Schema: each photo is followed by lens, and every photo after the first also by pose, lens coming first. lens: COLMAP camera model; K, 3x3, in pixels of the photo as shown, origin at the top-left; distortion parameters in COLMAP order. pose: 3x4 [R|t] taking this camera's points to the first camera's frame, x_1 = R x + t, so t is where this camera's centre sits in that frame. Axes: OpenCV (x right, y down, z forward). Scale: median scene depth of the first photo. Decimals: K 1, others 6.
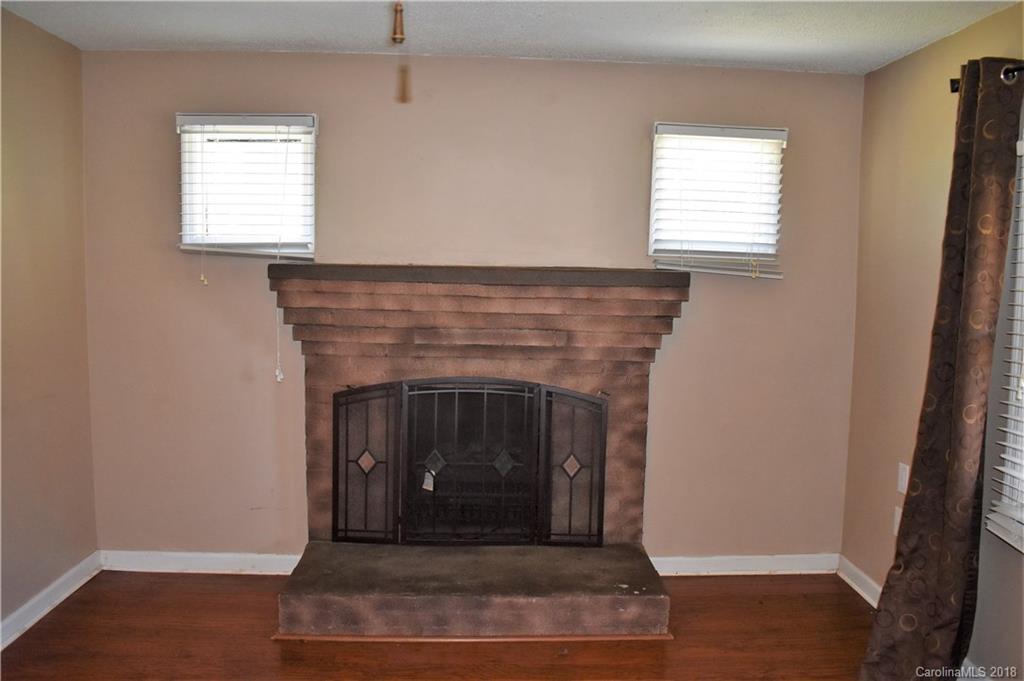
lens RADIAL K [[856.4, 0, 529.7], [0, 856.4, 346.1], [0, 0, 1]] dist [-0.091241, 0.009863]
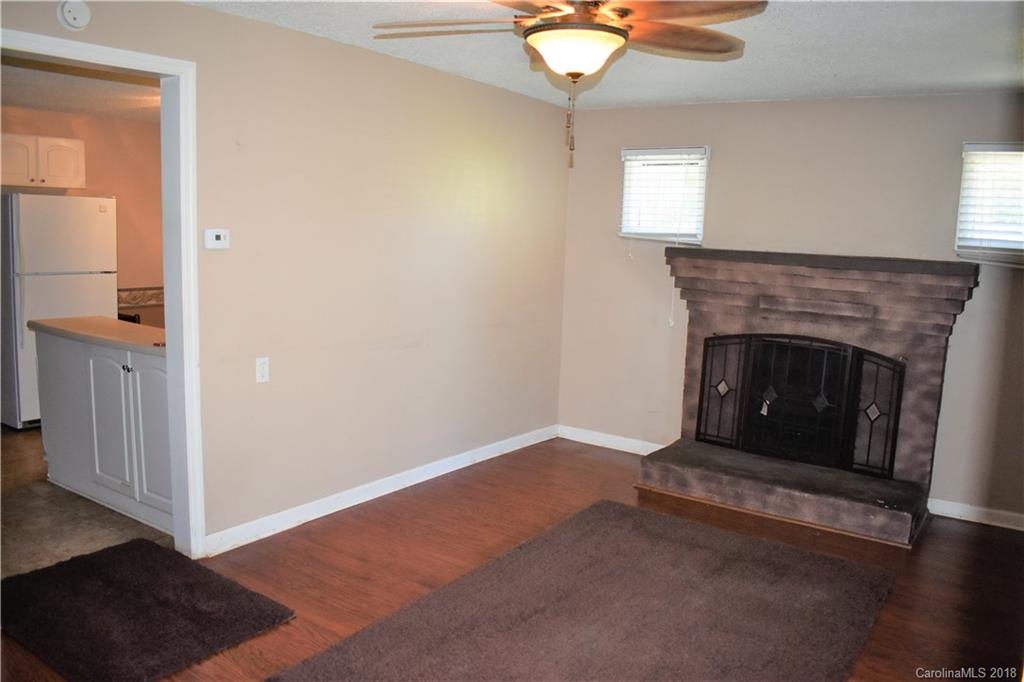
lens RADIAL K [[799.3, 0, 508.2], [0, 799.3, 334.2], [0, 0, 1]] dist [-0.097125, 0.014697]
pose [[0.781975, 0.089524, -0.616847, 0.343426], [-0.090086, 0.995474, 0.030273, 0.038653], [0.616765, 0.031896, 0.786501, -0.271691]]
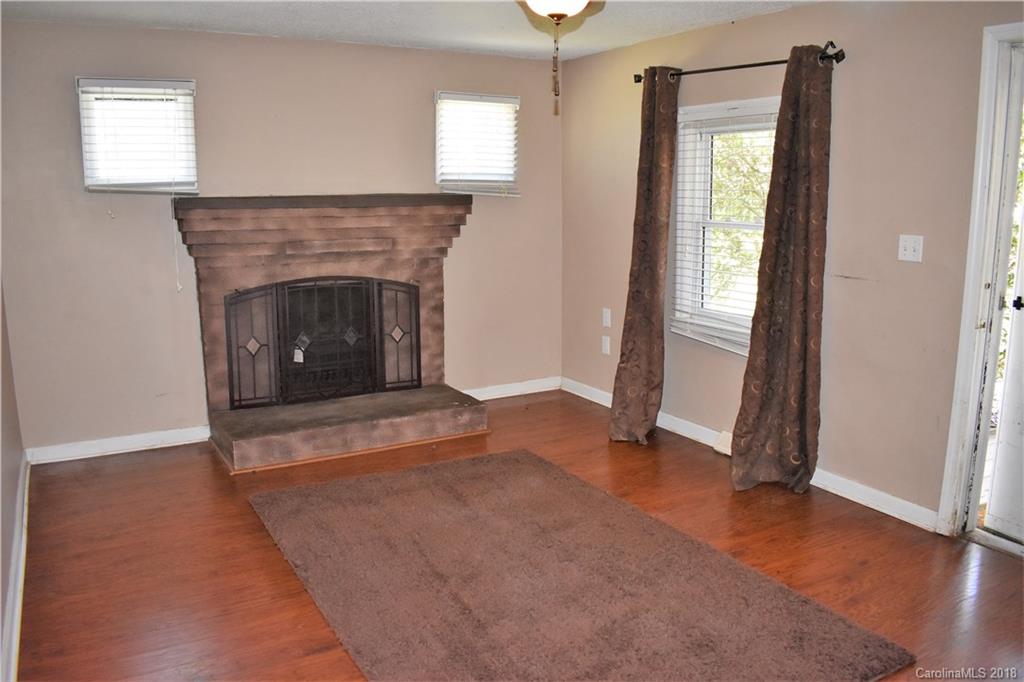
lens RADIAL K [[799.3, 0, 510.3], [0, 799.3, 338.1], [0, 0, 1]] dist [-0.097125, 0.014697]
pose [[0.891833, -0.105582, 0.439872, -0.380446], [0.068155, 0.992643, 0.100078, 0.027498], [-0.447202, -0.059273, 0.892467, -0.283480]]
